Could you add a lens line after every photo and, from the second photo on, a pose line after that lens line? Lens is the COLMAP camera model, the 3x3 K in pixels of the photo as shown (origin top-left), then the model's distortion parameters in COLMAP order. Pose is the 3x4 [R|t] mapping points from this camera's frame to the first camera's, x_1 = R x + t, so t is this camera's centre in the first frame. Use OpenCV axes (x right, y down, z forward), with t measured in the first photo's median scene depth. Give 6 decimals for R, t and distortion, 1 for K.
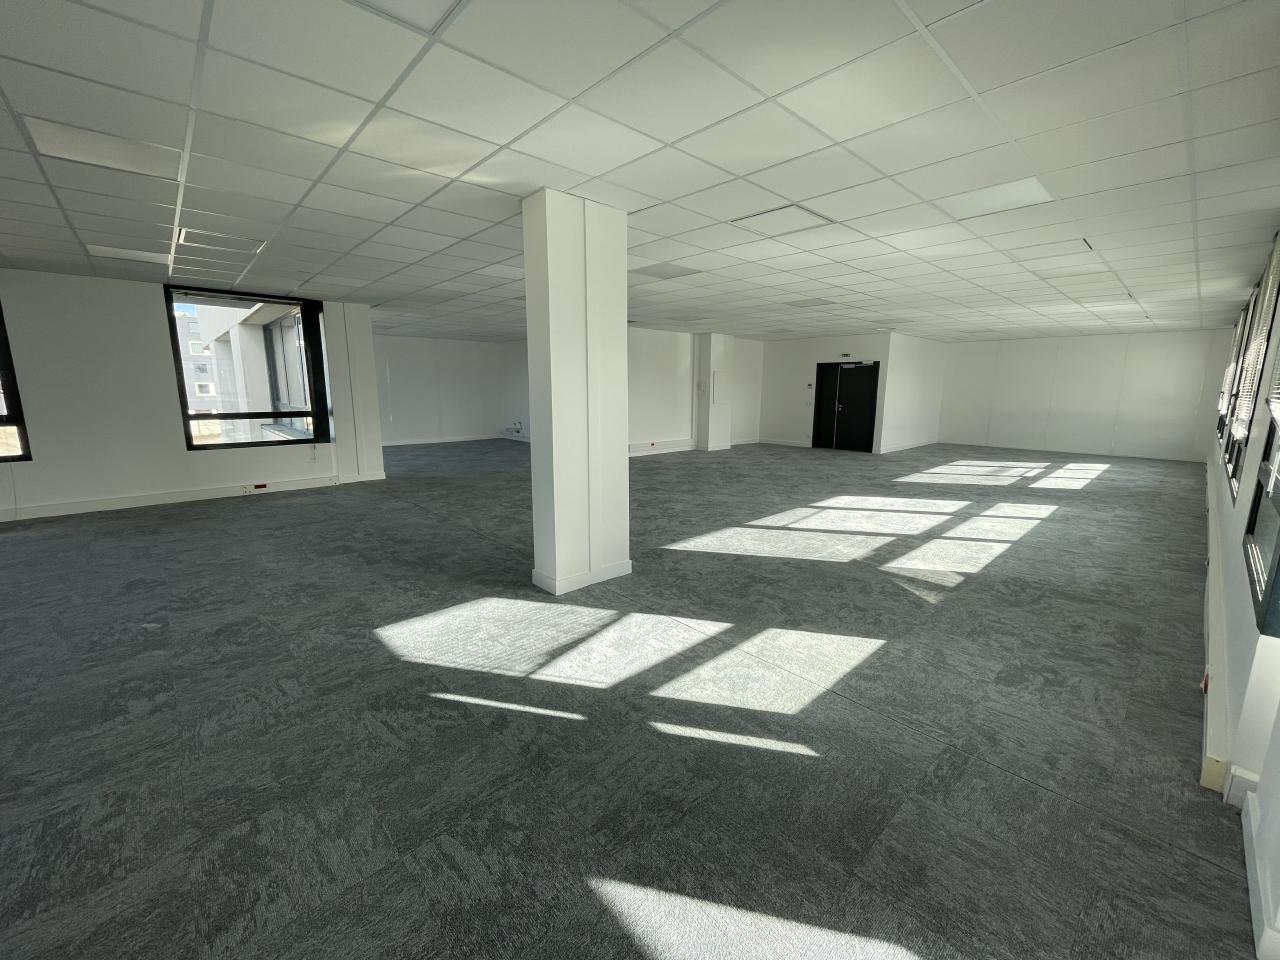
lens RADIAL K [[517.4, 0, 638.5], [0, 517.4, 478.9], [0, 0, 1]] dist [0.002613, -0.000312]
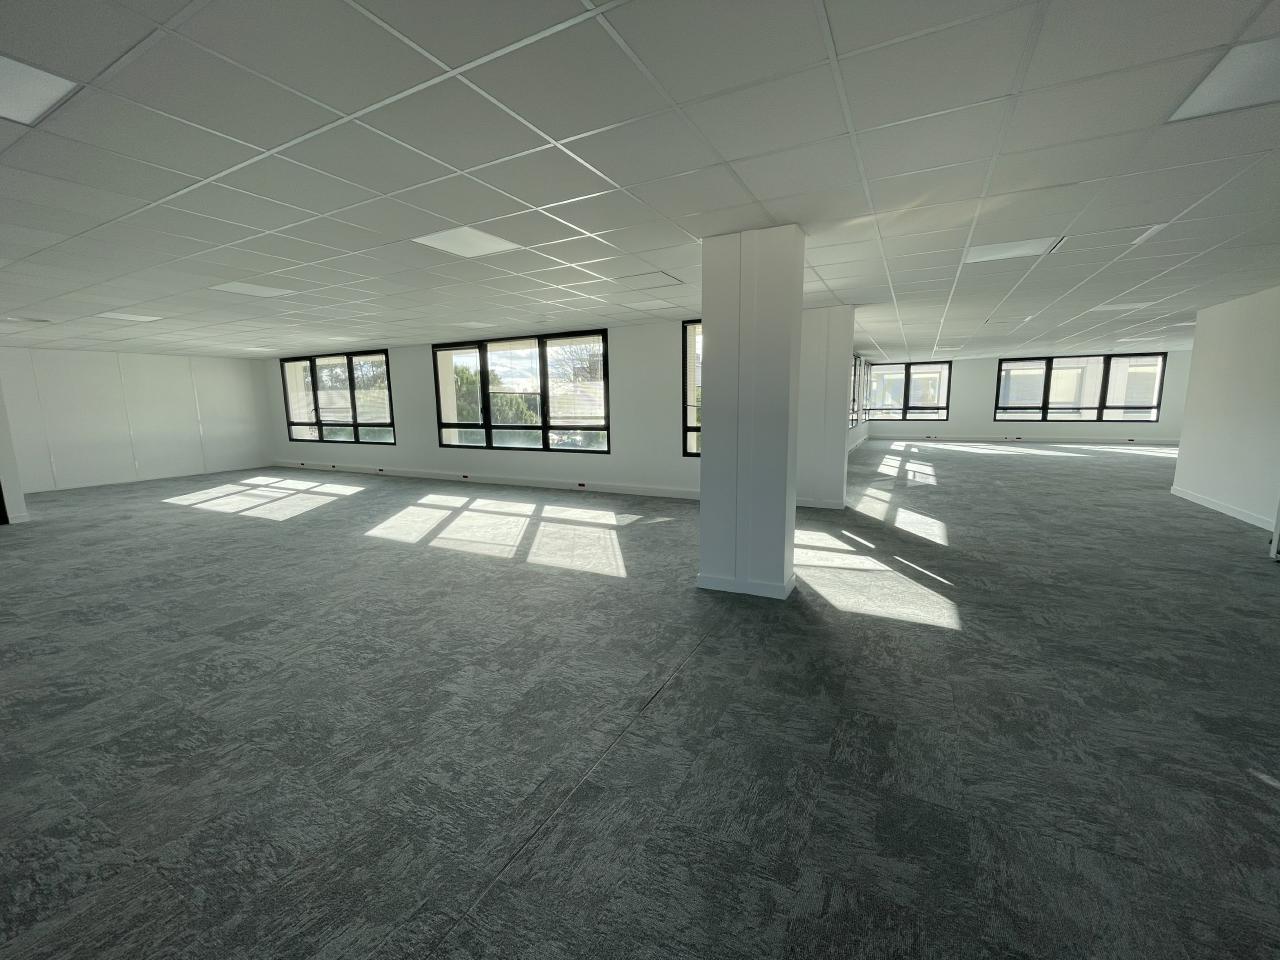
lens RADIAL K [[517.4, 0, 614.9], [0, 517.4, 492.9], [0, 0, 1]] dist [0.002613, -0.000312]
pose [[-0.303408, -0.166909, 0.938129, -1.197790], [0.179611, 0.956872, 0.228333, -0.344307], [-0.935780, 0.237776, -0.260343, 1.787117]]
